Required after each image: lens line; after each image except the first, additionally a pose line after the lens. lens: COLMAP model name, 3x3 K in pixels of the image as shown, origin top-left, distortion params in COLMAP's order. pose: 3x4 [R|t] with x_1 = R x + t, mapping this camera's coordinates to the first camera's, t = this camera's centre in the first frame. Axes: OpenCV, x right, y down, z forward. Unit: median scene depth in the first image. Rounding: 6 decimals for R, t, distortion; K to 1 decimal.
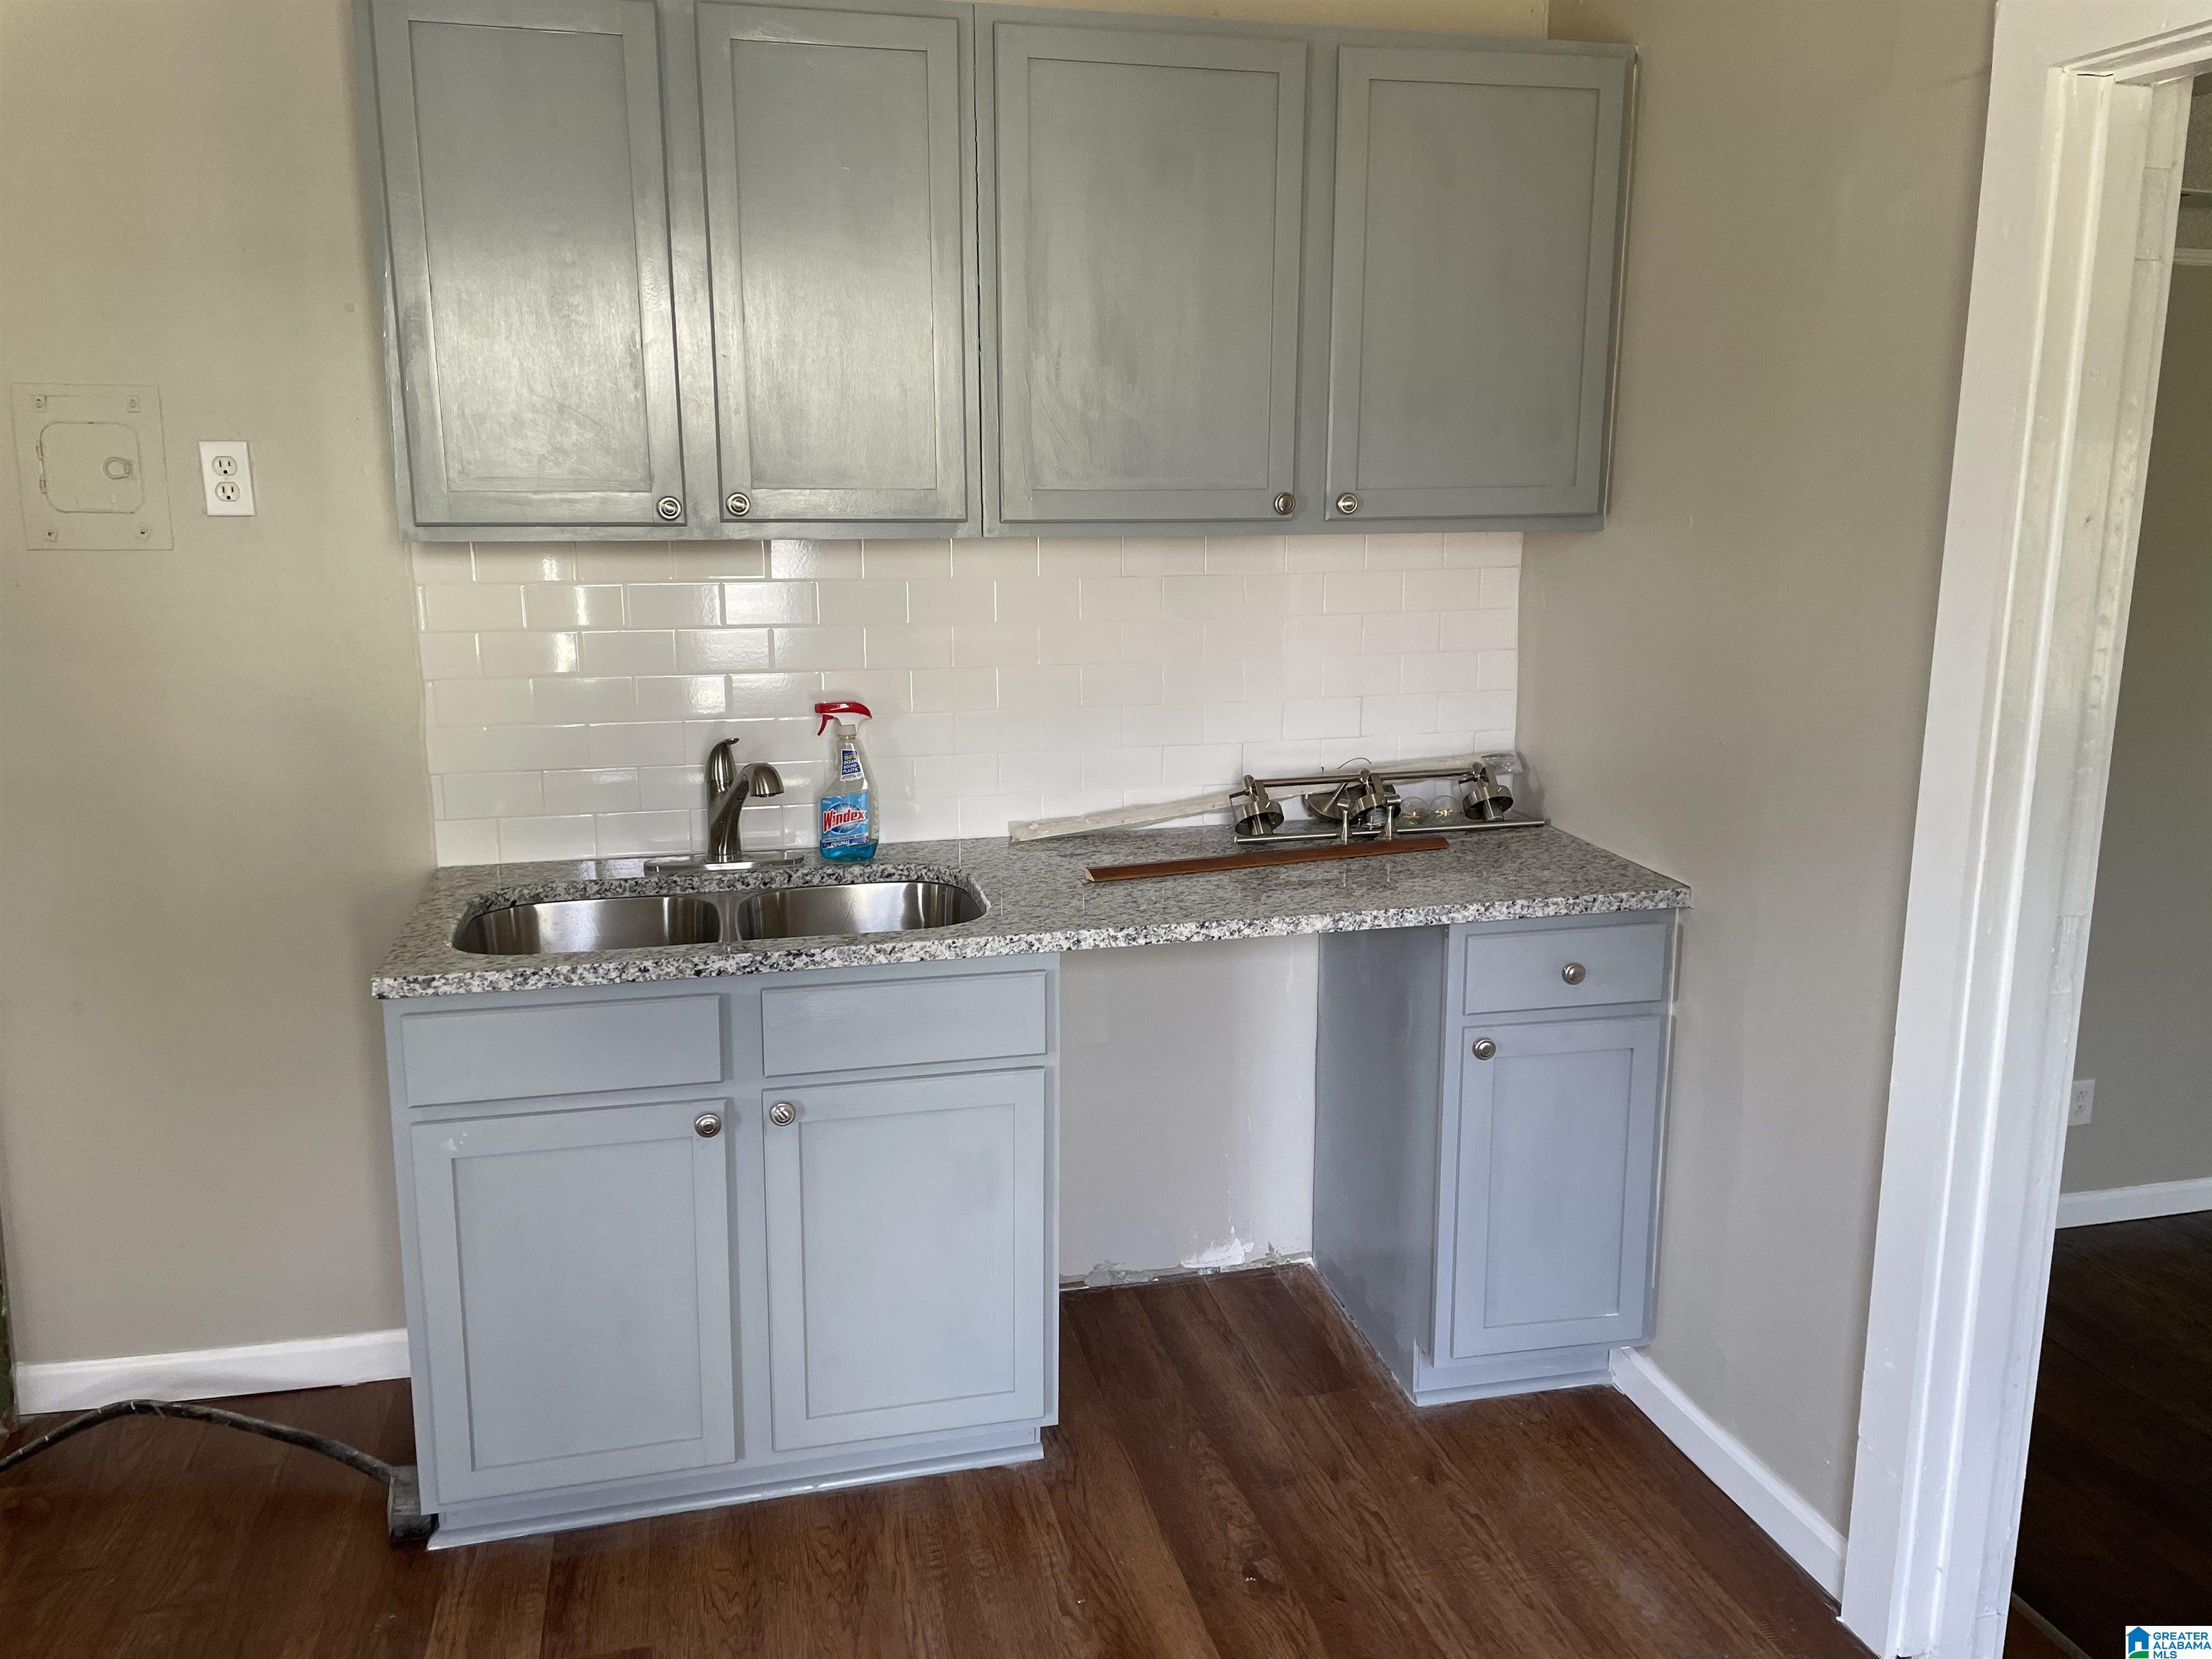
lens RADIAL K [[1693.6, 0, 1100.1], [0, 1693.6, 816.2], [0, 0, 1]] dist [0.104920, -0.132403]
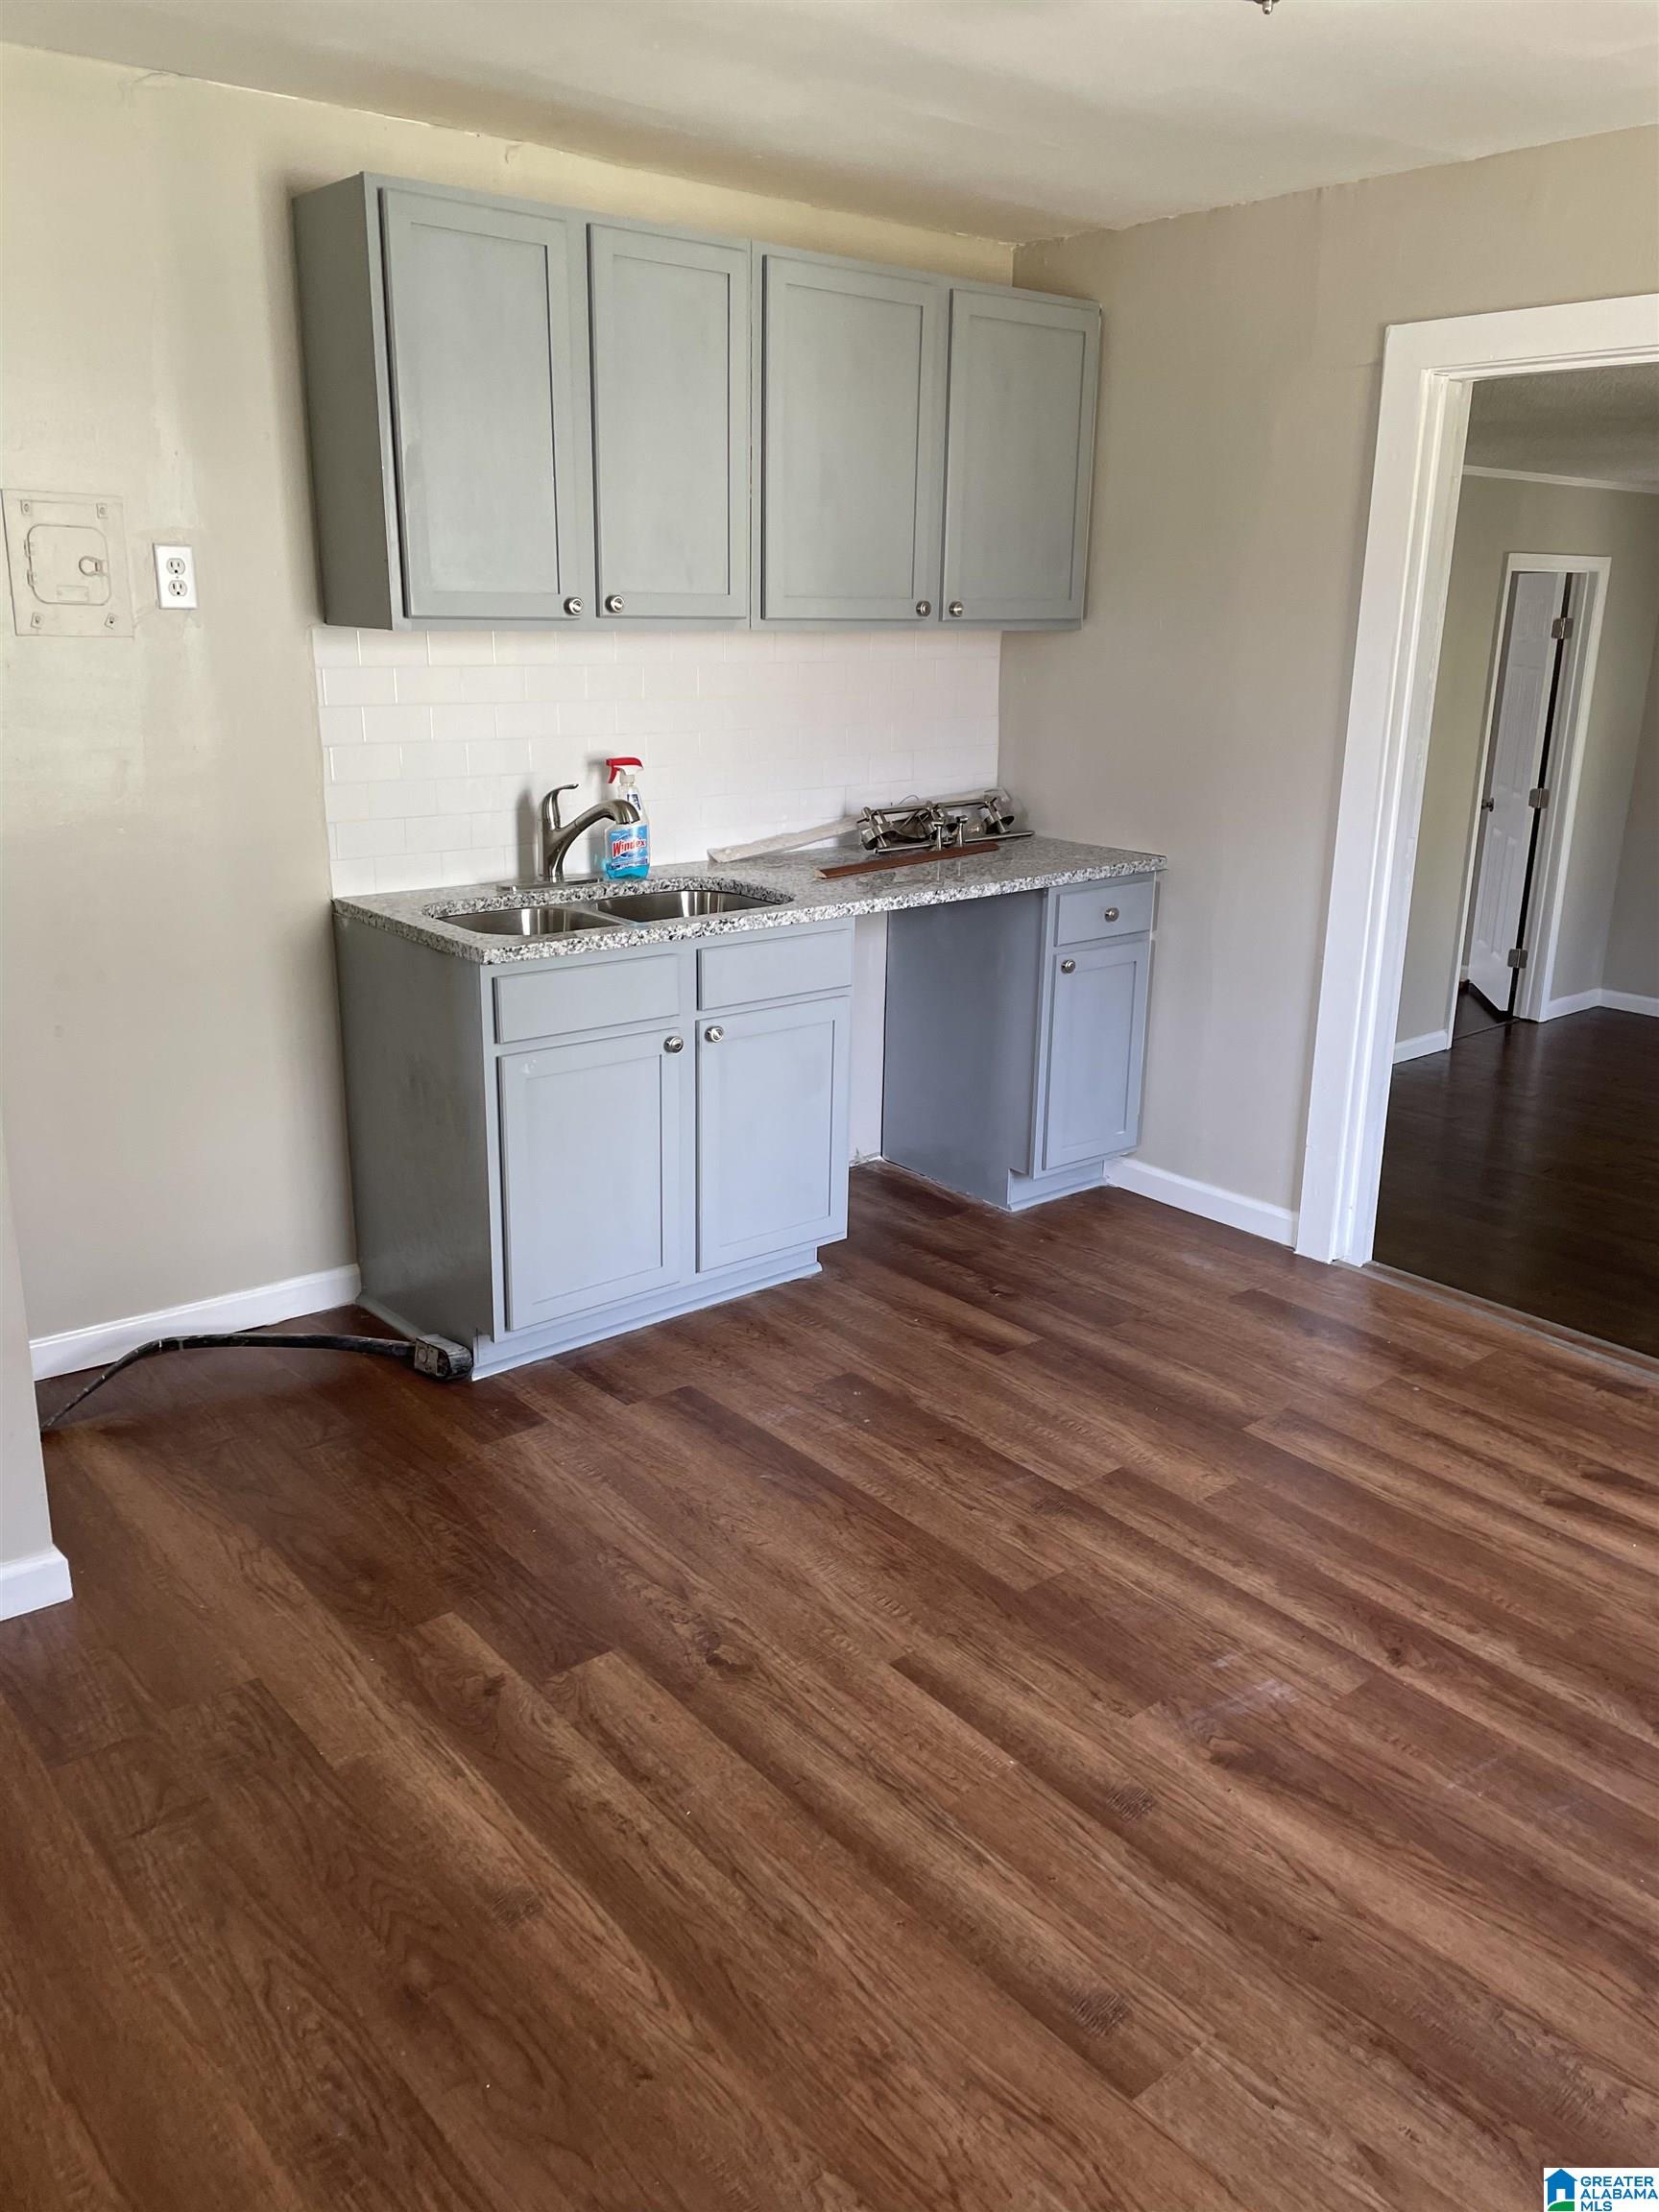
lens RADIAL K [[1693.6, 0, 838.5], [0, 1693.6, 1109.1], [0, 0, 1]] dist [0.104920, -0.132403]
pose [[0.892054, -0.116677, 0.436607, -0.647456], [0.075804, 0.991041, 0.109964, 0.075924], [-0.445526, -0.064997, 0.892907, -0.309153]]
